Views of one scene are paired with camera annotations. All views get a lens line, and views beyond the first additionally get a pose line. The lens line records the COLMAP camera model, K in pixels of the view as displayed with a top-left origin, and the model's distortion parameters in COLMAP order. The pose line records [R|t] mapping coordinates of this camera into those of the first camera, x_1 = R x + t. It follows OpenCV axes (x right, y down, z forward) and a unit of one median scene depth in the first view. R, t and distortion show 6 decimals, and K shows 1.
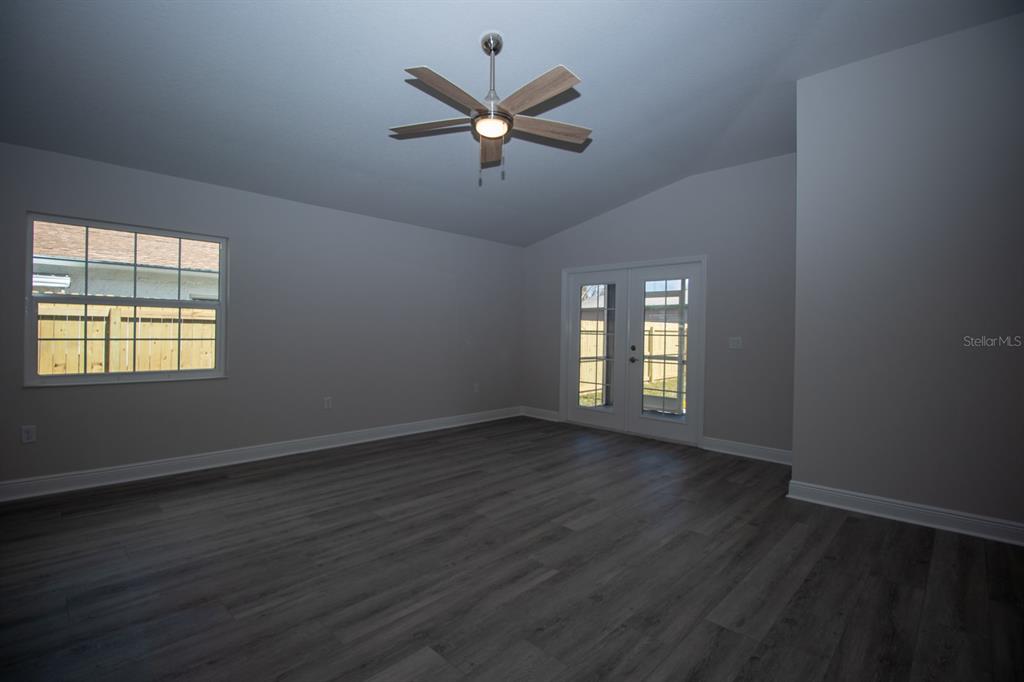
lens RADIAL K [[475.2, 0, 509.4], [0, 475.2, 331.0], [0, 0, 1]] dist [0.000134, -0.013443]
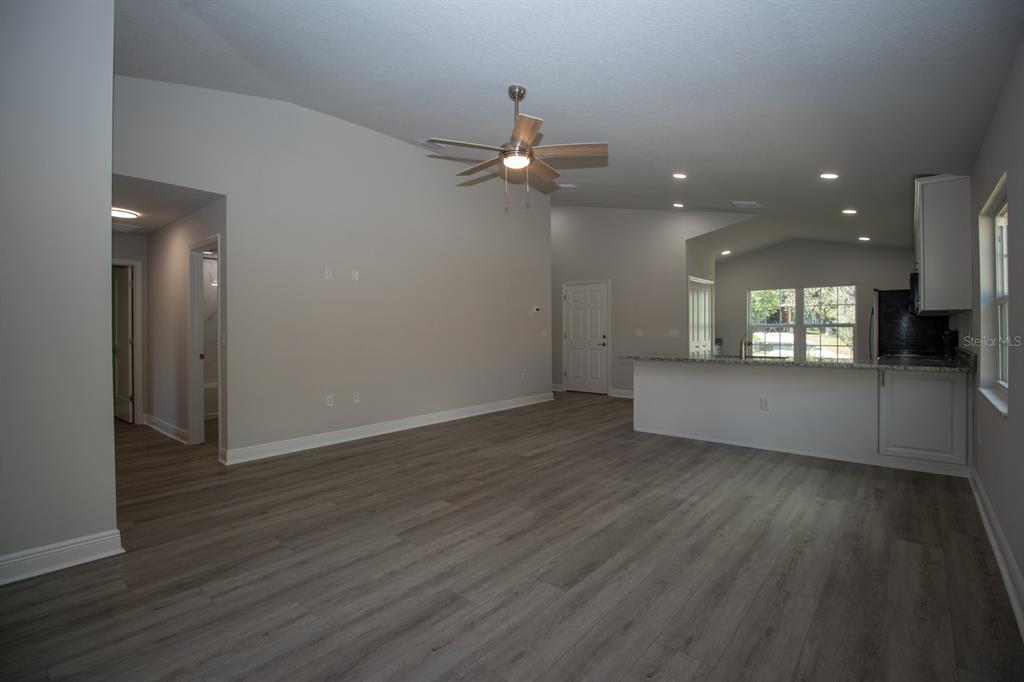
lens RADIAL K [[475.2, 0, 509.4], [0, 475.2, 331.0], [0, 0, 1]] dist [0.000134, -0.013443]
pose [[-0.997782, -0.011248, -0.065612, 0.053122], [-0.011337, 0.999935, 0.000974, 0.003813], [0.065597, 0.001716, -0.997845, 2.072717]]
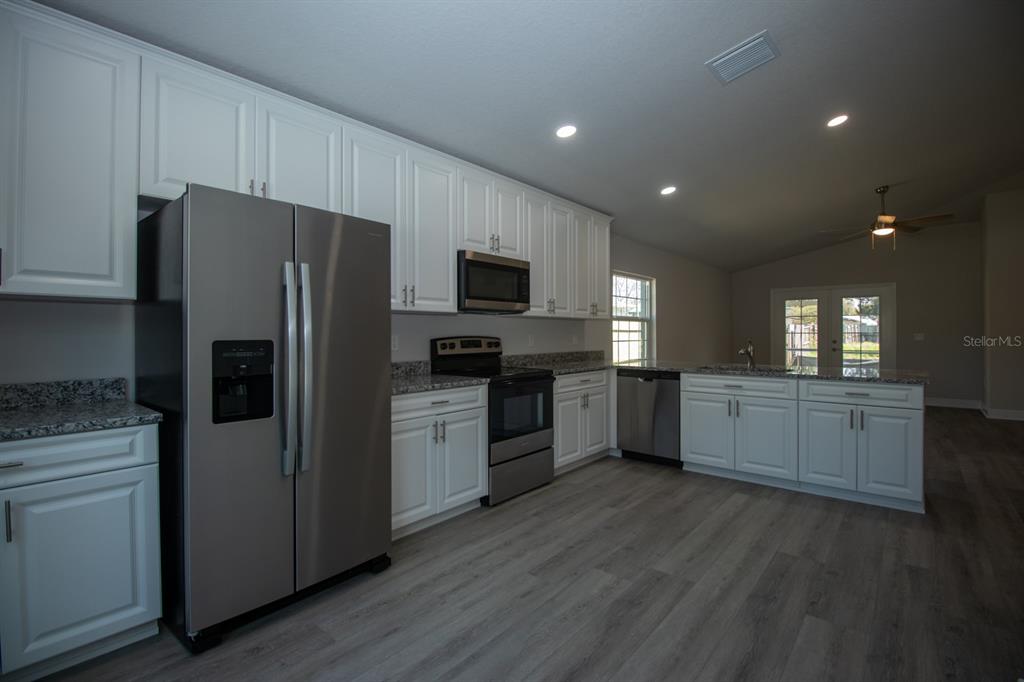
lens RADIAL K [[475.2, 0, 509.4], [0, 475.2, 331.0], [0, 0, 1]] dist [0.000134, -0.013443]
pose [[0.997650, -0.018651, 0.065927, -1.655391], [0.018975, 0.999811, -0.004306, -0.023793], [-0.065834, 0.005547, 0.997815, -0.843664]]
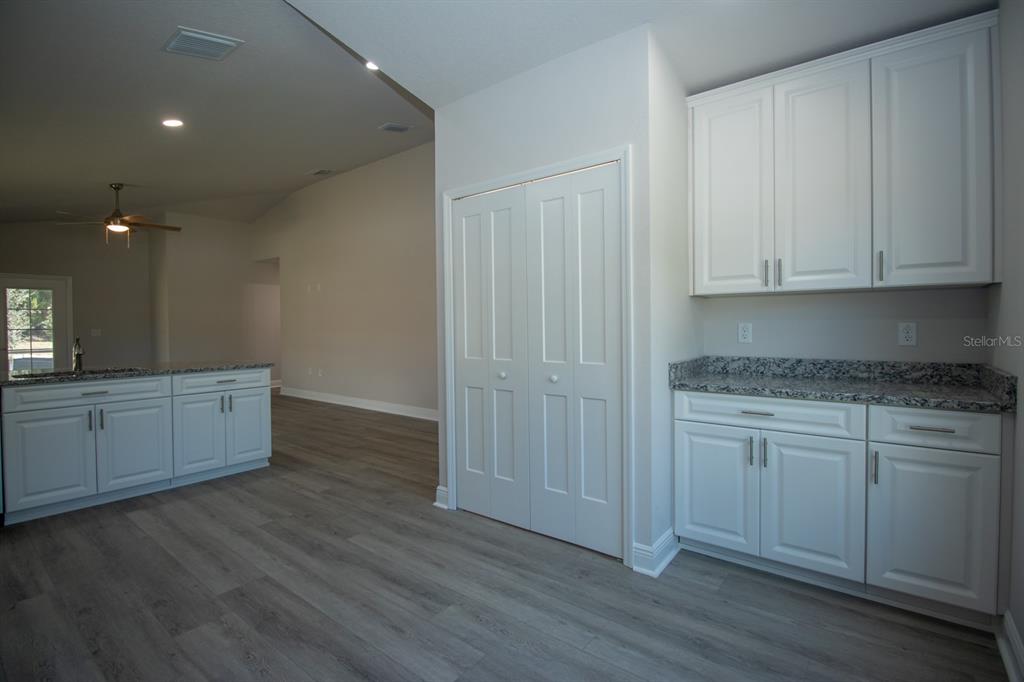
lens RADIAL K [[475.2, 0, 509.4], [0, 475.2, 331.0], [0, 0, 1]] dist [0.000134, -0.013443]
pose [[-0.107737, -0.029245, 0.993749, -2.098638], [0.007044, 0.999520, 0.030179, -0.032716], [-0.994155, 0.010252, -0.107479, -0.422005]]
